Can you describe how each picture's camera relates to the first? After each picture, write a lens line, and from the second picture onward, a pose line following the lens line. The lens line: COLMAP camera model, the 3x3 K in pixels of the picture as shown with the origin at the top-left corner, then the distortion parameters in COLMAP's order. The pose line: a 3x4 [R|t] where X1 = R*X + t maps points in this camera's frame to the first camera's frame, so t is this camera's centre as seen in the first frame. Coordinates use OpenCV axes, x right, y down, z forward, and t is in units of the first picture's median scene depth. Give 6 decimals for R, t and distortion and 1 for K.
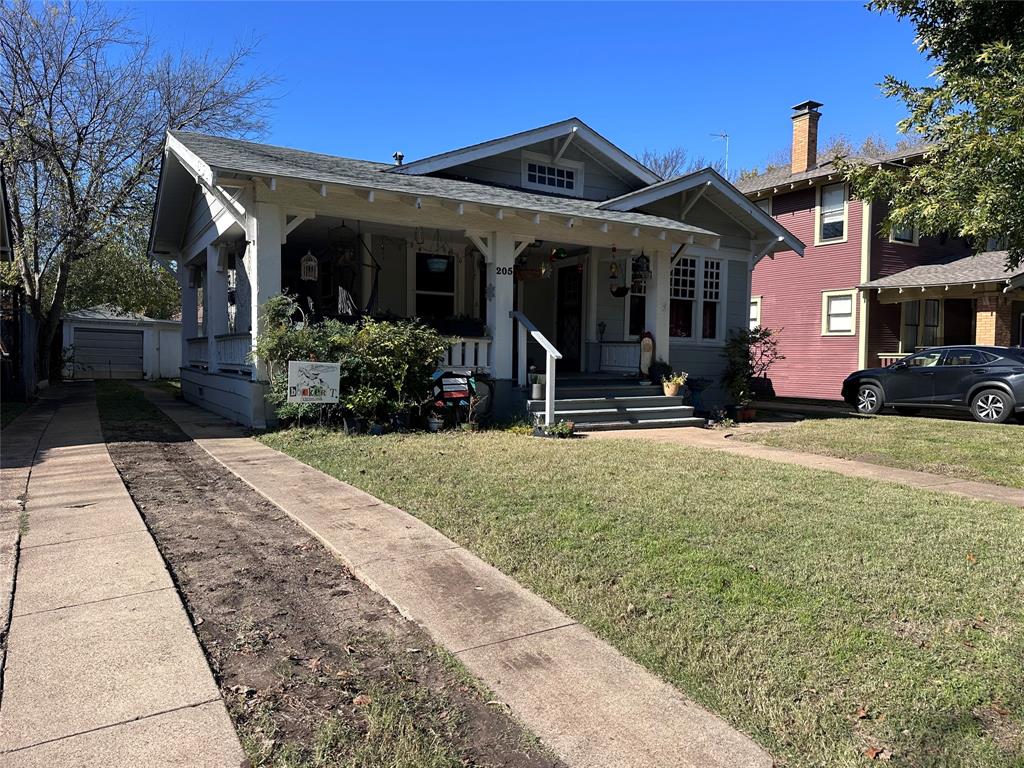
lens RADIAL K [[715.1, 0, 512.0], [0, 715.1, 384.0], [0, 0, 1]] dist [0.040094, -0.046686]
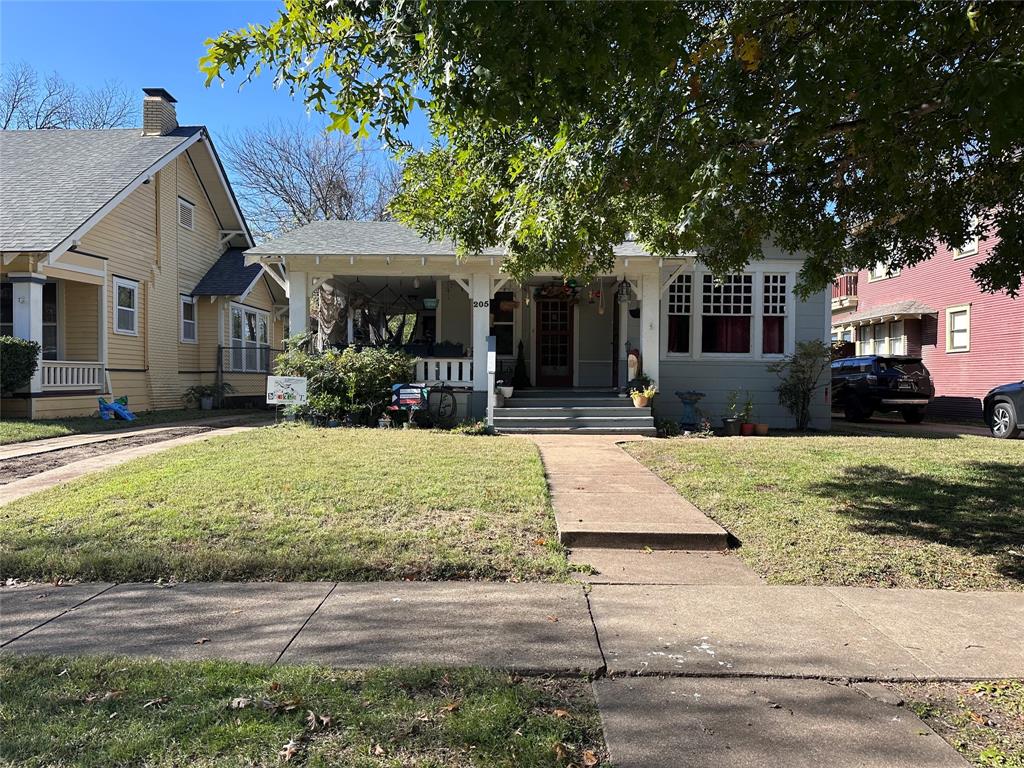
lens RADIAL K [[712.5, 0, 512.2], [0, 712.5, 390.4], [0, 0, 1]] dist [0.044956, -0.050761]
pose [[0.856238, -0.003910, -0.516566, 0.631071], [-0.011664, 0.999570, -0.026898, 0.022840], [0.516449, 0.029056, 0.855825, -0.028456]]
